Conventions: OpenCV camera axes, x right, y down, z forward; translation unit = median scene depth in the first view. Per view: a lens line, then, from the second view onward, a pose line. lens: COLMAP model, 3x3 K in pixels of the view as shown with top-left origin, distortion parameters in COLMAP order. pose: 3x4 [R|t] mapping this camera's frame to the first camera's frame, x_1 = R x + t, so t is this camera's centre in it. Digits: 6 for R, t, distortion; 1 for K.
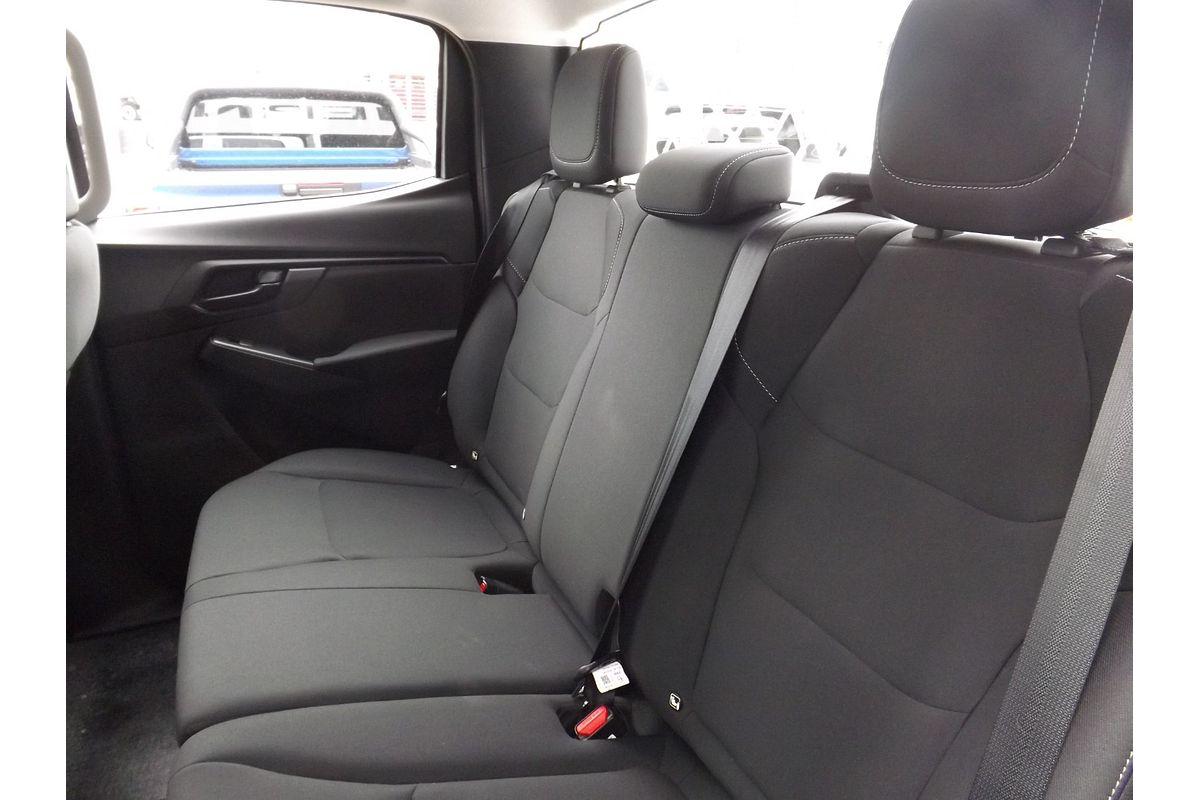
lens RADIAL K [[1008.8, 0, 600.0], [0, 1008.8, 400.0], [0, 0, 1]] dist [0.014197, 0.006541]
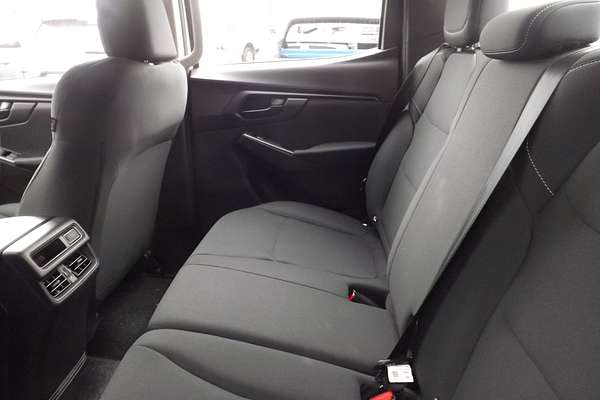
lens RADIAL K [[504.4, 0, 300.0], [0, 504.4, 200.0], [0, 0, 1]] dist [0.014197, 0.006541]
pose [[0.864845, 0.131350, -0.484552, 0.168120], [-0.148537, 0.988902, 0.002953, 0.042566], [0.479563, 0.069420, 0.874757, 0.243252]]
